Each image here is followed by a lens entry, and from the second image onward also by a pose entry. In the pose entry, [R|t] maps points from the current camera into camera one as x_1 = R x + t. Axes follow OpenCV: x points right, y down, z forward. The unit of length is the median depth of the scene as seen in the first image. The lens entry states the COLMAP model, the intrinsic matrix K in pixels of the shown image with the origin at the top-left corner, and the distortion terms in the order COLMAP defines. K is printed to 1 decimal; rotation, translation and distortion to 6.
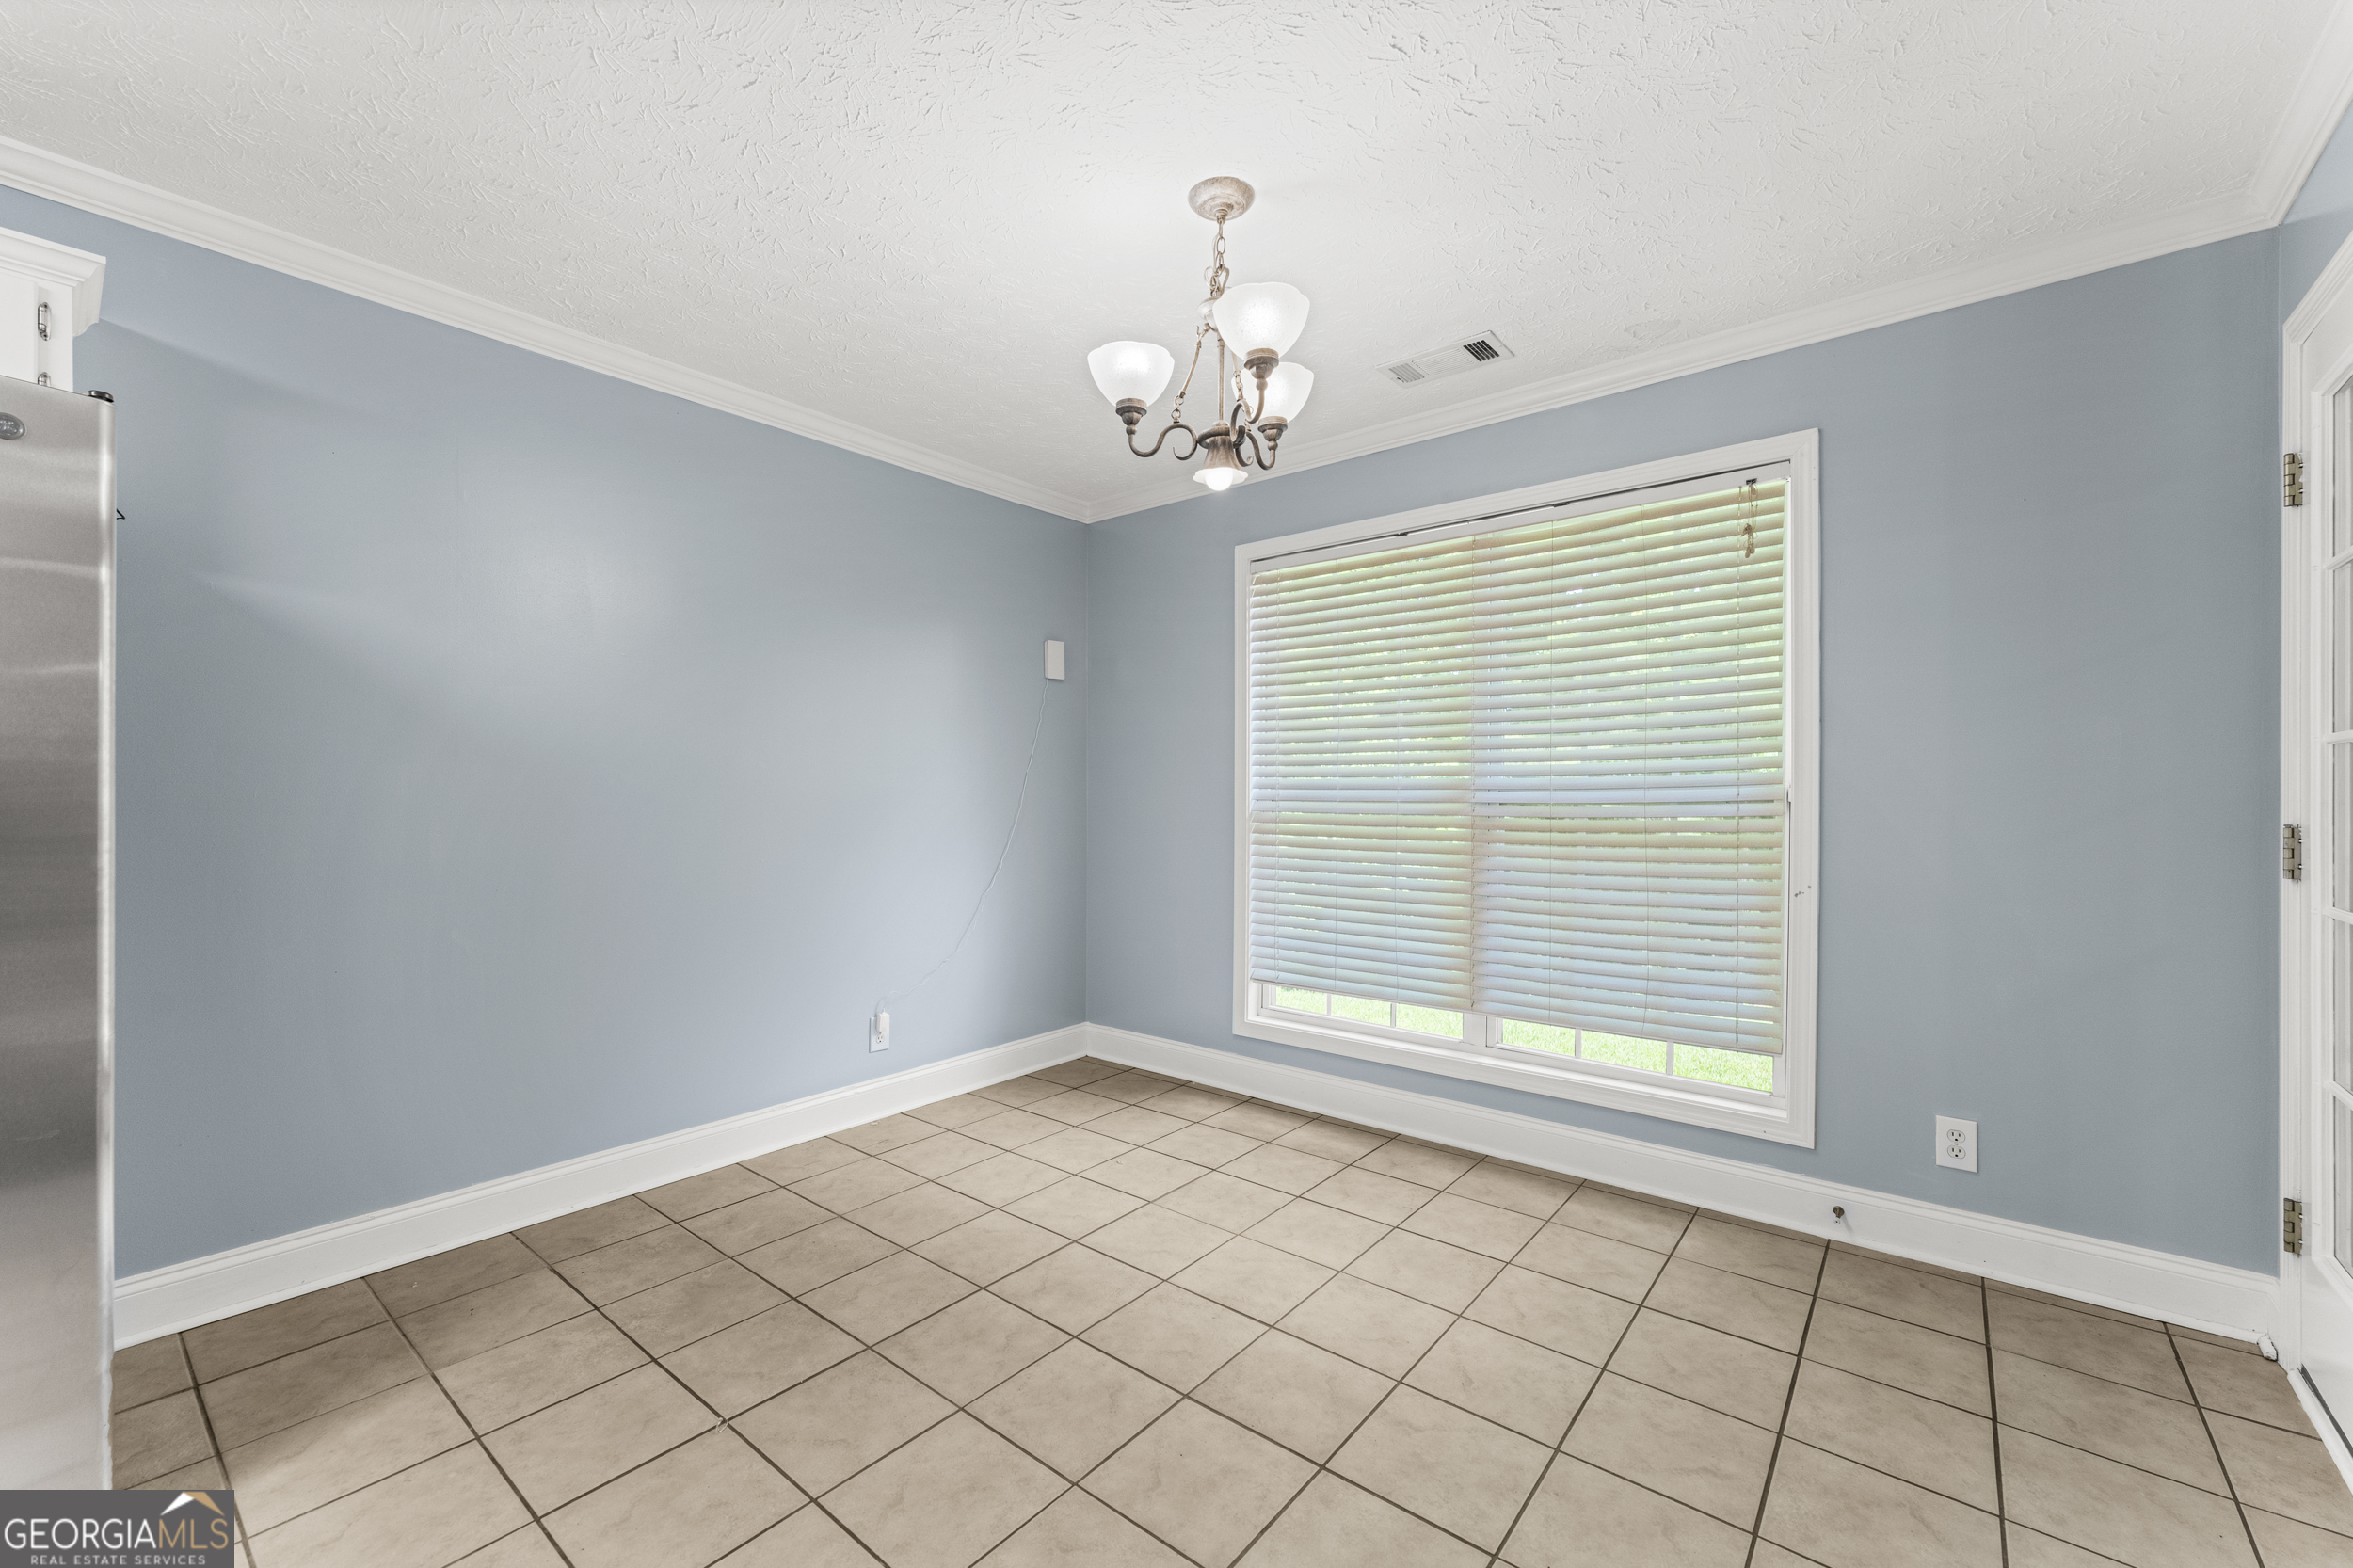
lens RADIAL K [[962.9, 0, 1157.8], [0, 962.9, 787.8], [0, 0, 1]] dist [-0.001029, 0.000339]
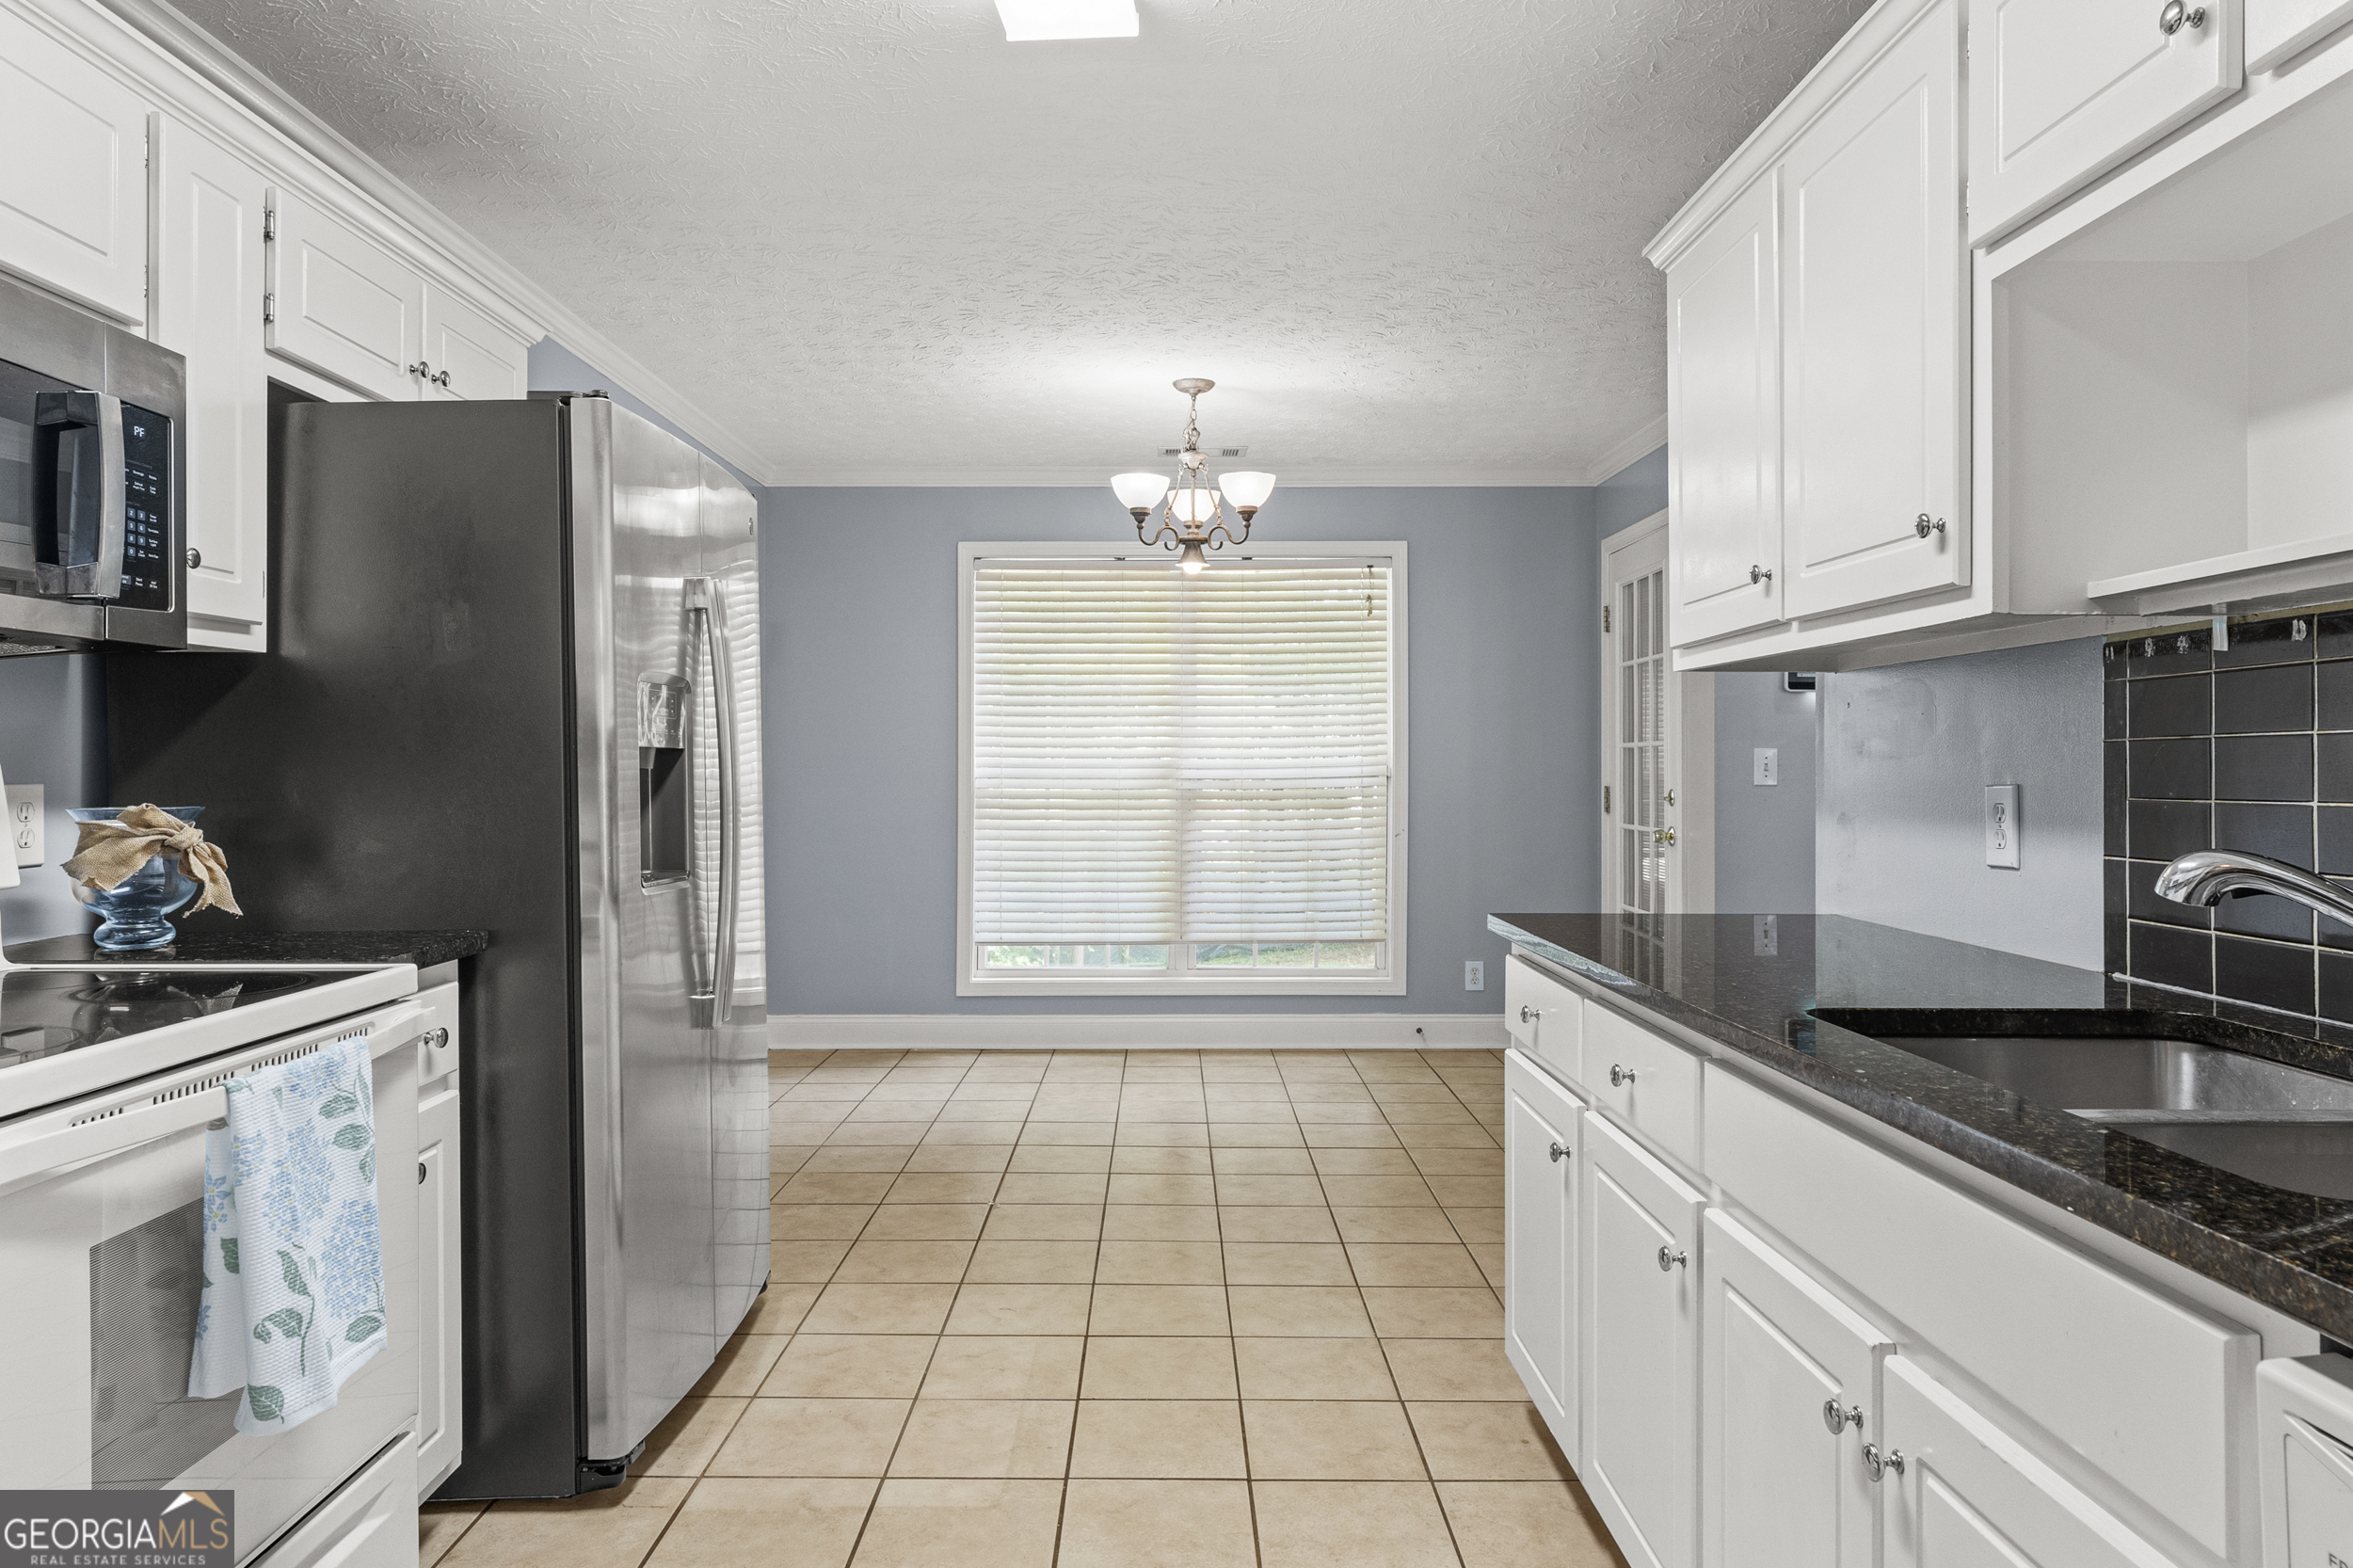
lens RADIAL K [[1484.2, 0, 1173.4], [0, 1484.2, 774.3], [0, 0, 1]] dist [-0.005402, -0.000652]
pose [[0.769513, -0.004397, 0.638616, -1.325878], [-0.001037, 0.999966, 0.008135, -0.010282], [-0.638630, -0.006922, 0.769483, -0.718283]]
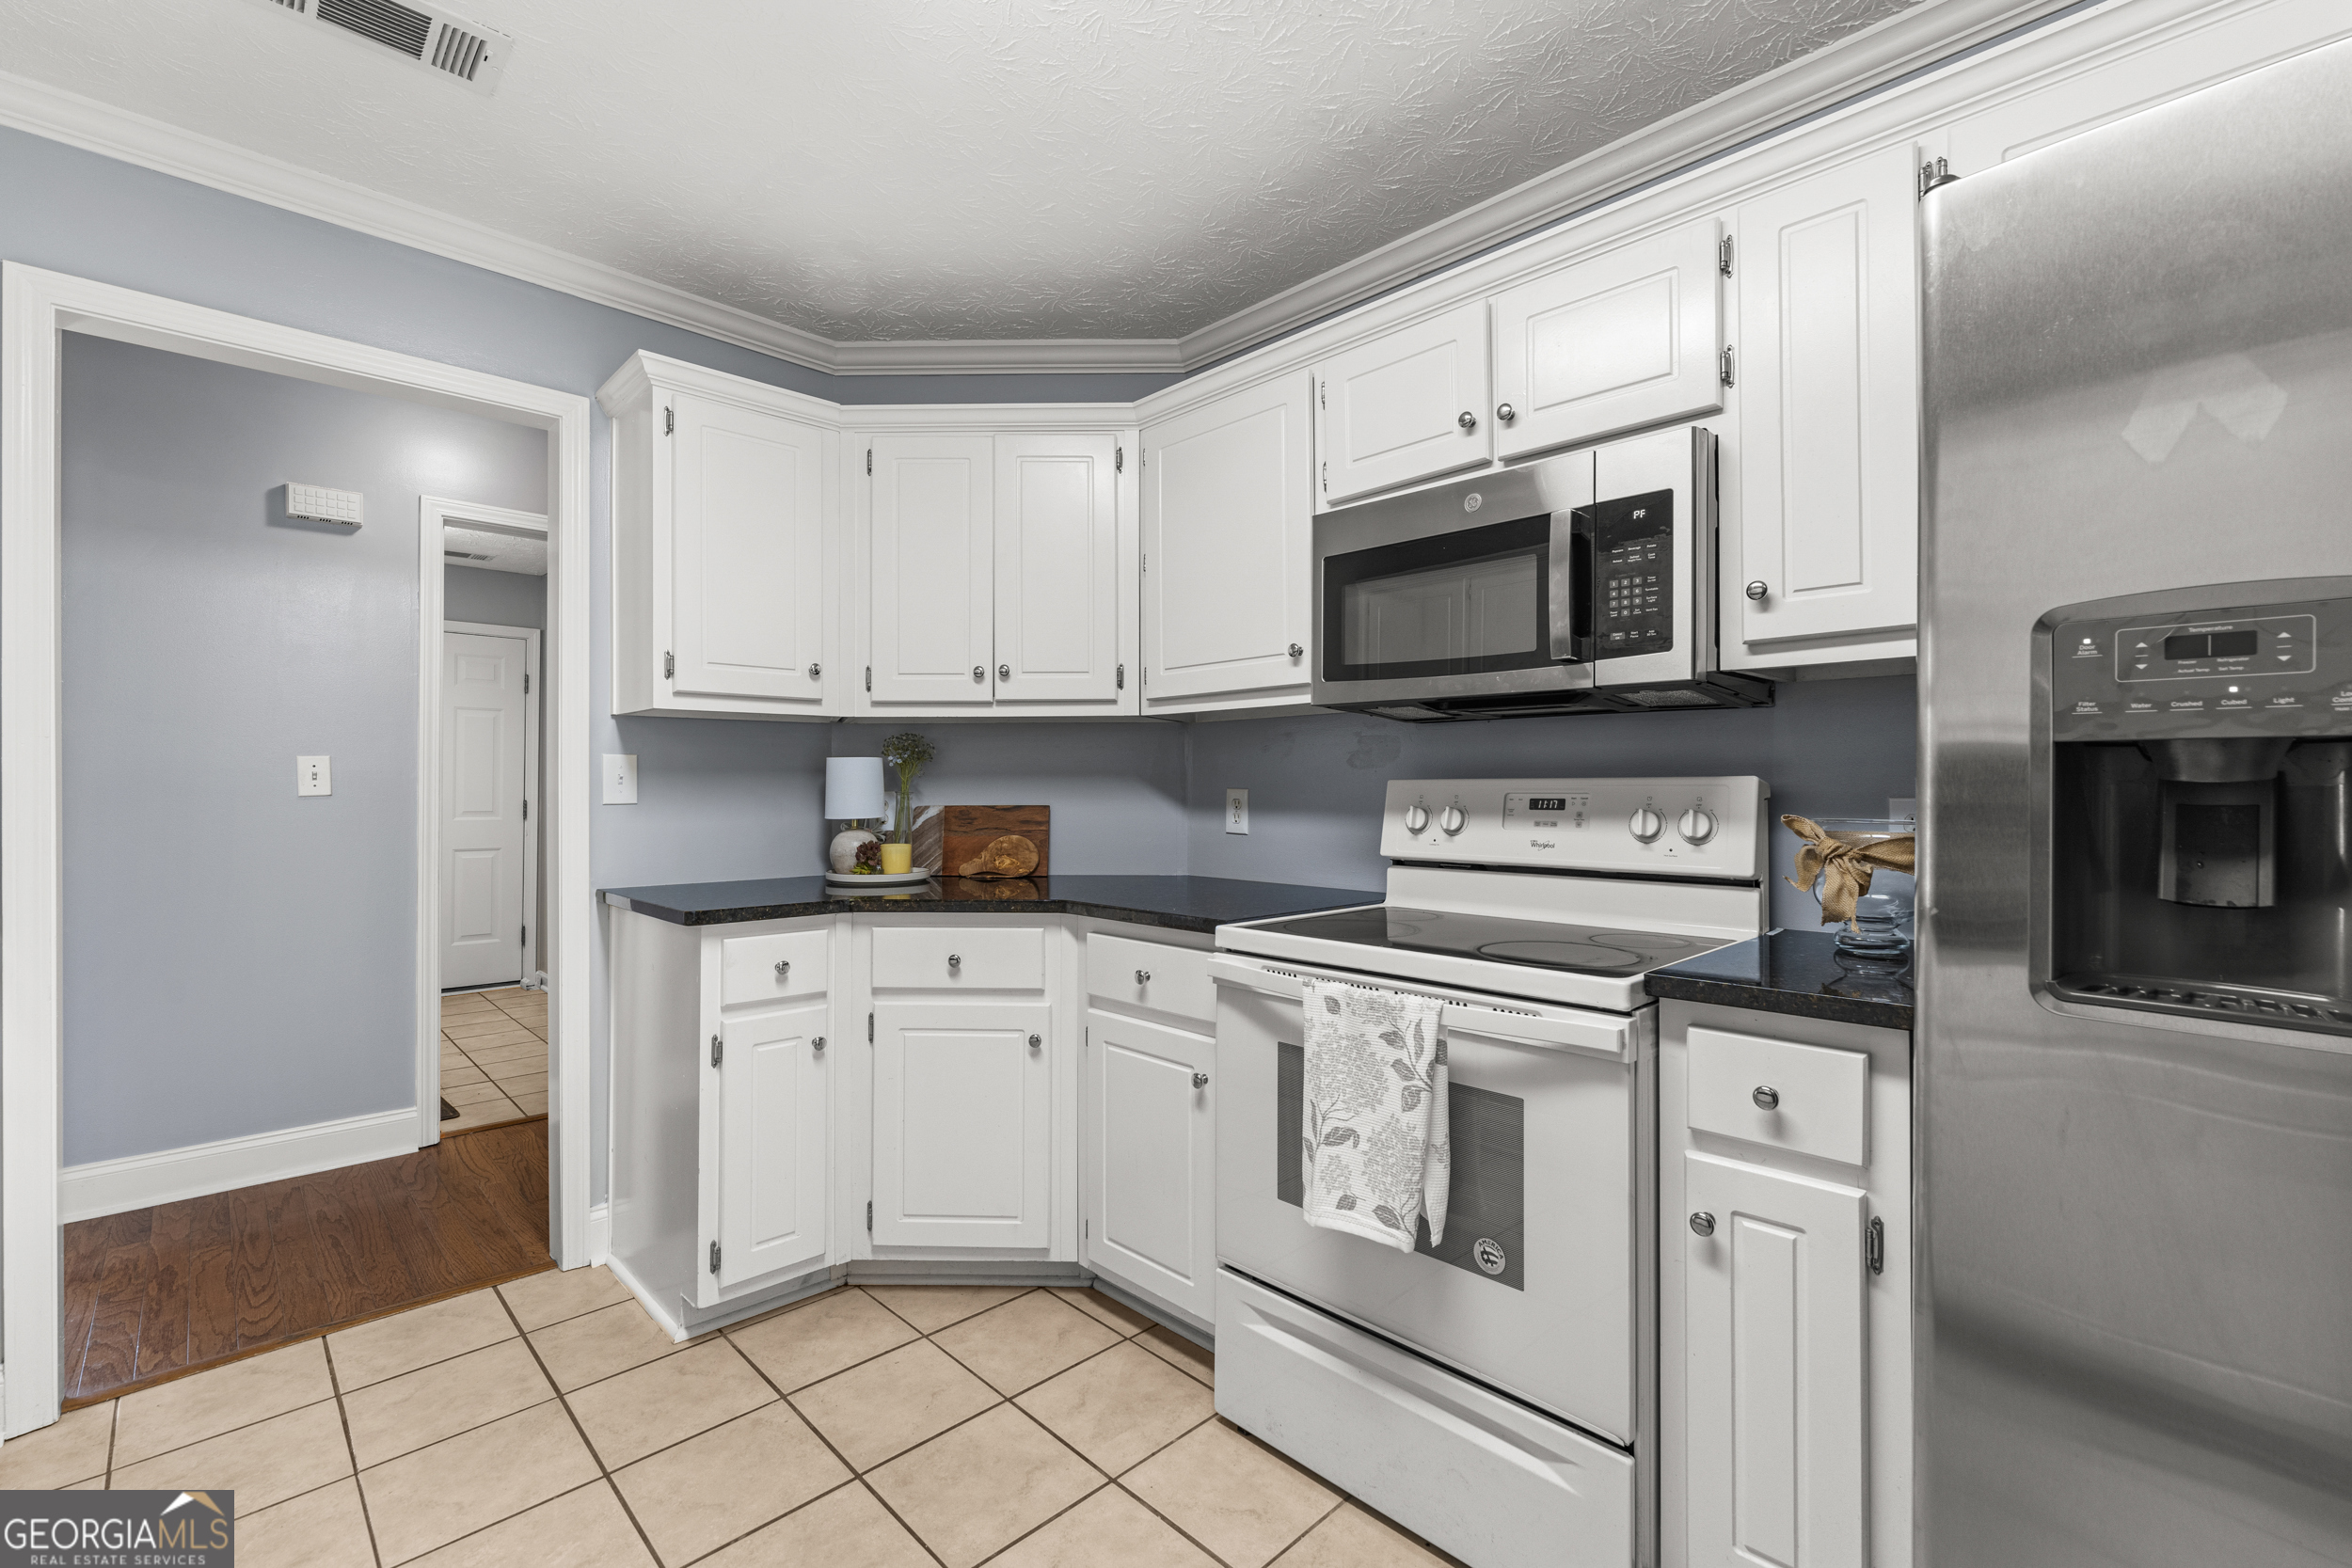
lens RADIAL K [[1002.2, 0, 1175.6], [0, 1002.2, 780.9], [0, 0, 1]] dist [-0.002134, 0.000240]
pose [[-0.099888, -0.008086, -0.994966, -0.494036], [0.004546, 0.999953, -0.008583, -0.002775], [0.994988, -0.005380, -0.099846, 0.051494]]
